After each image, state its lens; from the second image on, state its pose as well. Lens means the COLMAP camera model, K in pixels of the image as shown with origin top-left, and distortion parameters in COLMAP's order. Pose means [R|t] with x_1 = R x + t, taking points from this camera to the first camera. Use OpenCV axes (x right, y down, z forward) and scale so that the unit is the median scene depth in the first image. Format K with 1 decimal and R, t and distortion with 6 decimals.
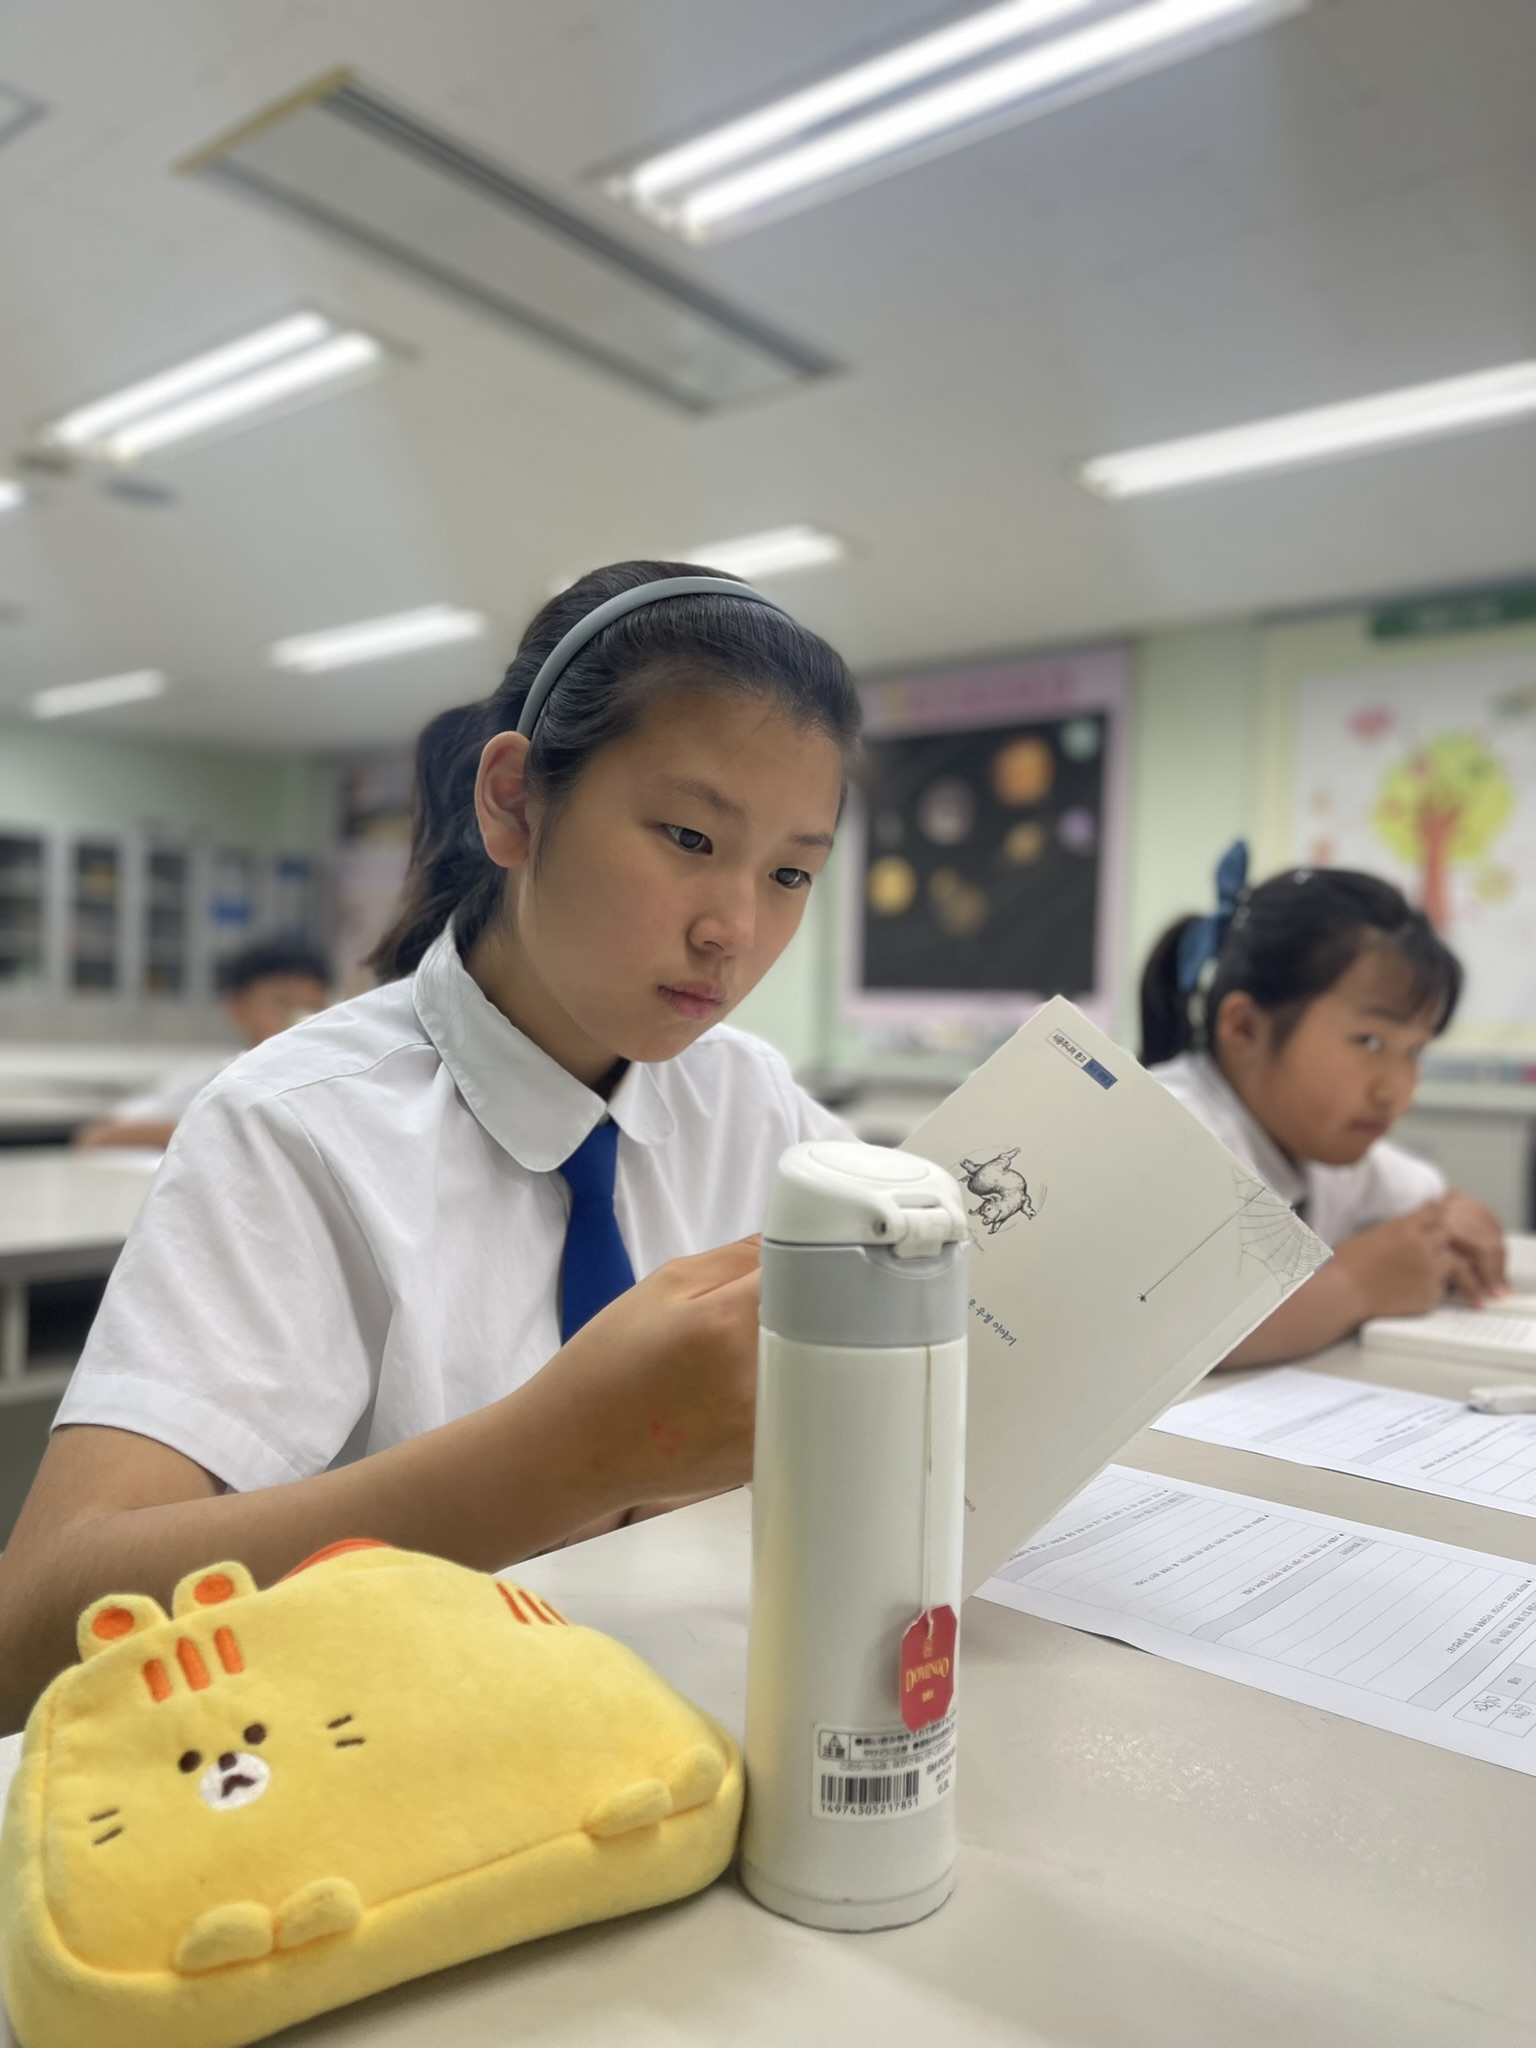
lens RADIAL K [[1547.9, 0, 767.4], [0, 1547.9, 1020.7], [0, 0, 1]] dist [0.052180, -0.007131]
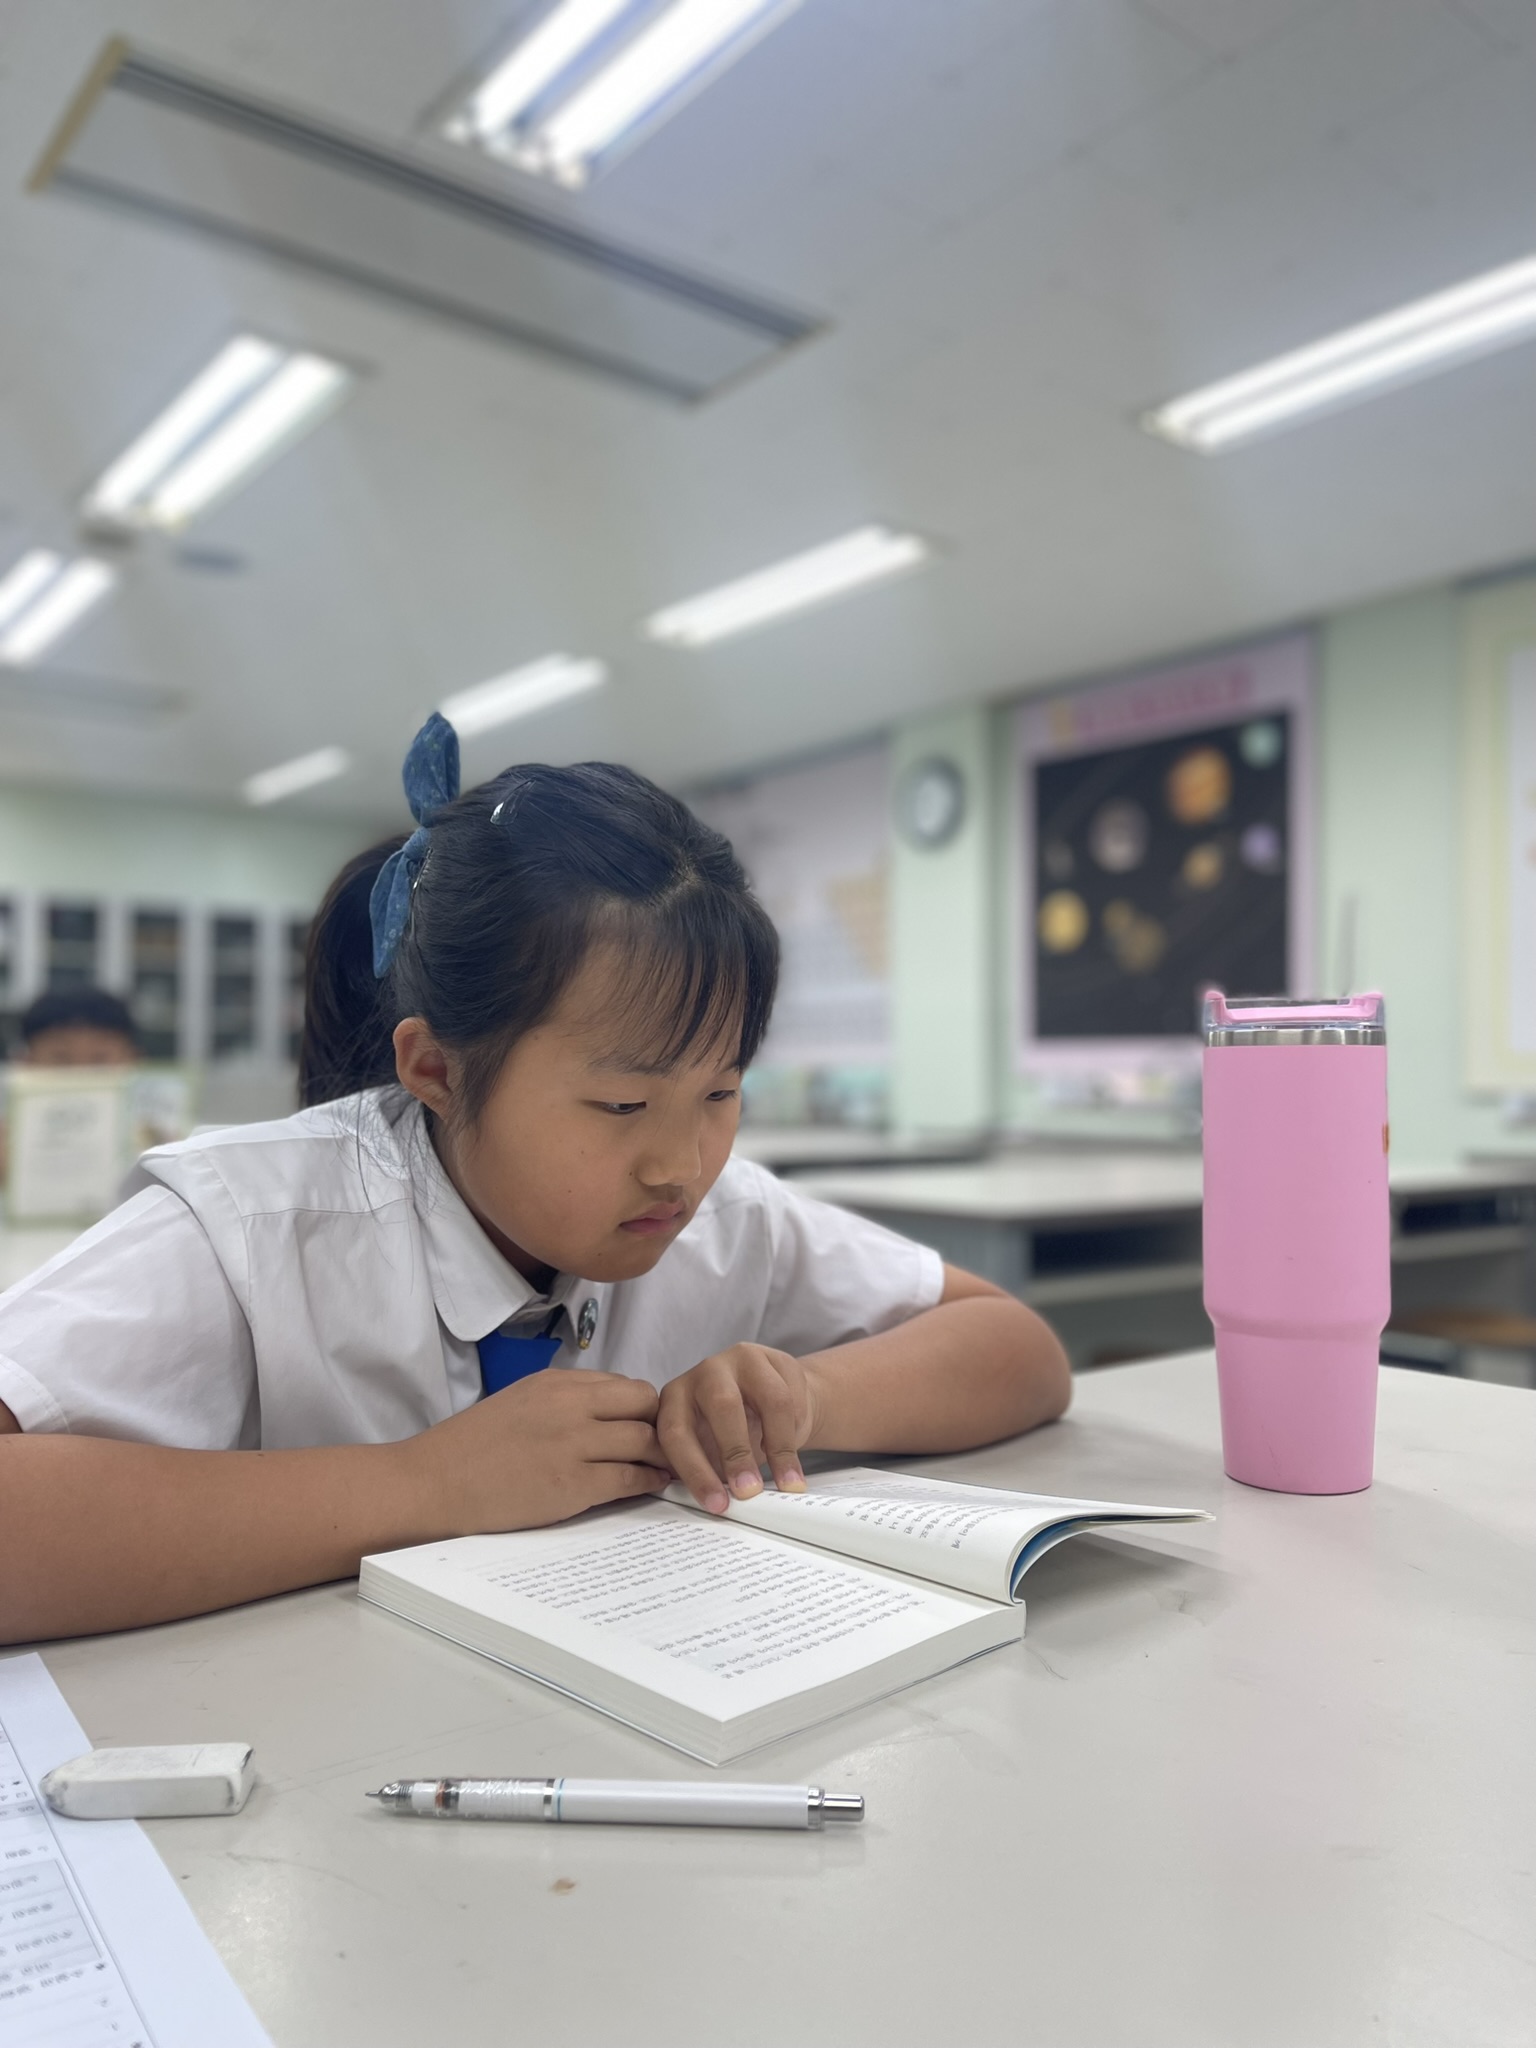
lens RADIAL K [[1547.9, 0, 772.0], [0, 1547.9, 1025.5], [0, 0, 1]] dist [0.052180, -0.007131]
pose [[0.977085, -0.032401, -0.210371, 0.124466], [0.025271, 0.999014, -0.036489, 0.002643], [0.211346, 0.030337, 0.976940, 0.098094]]
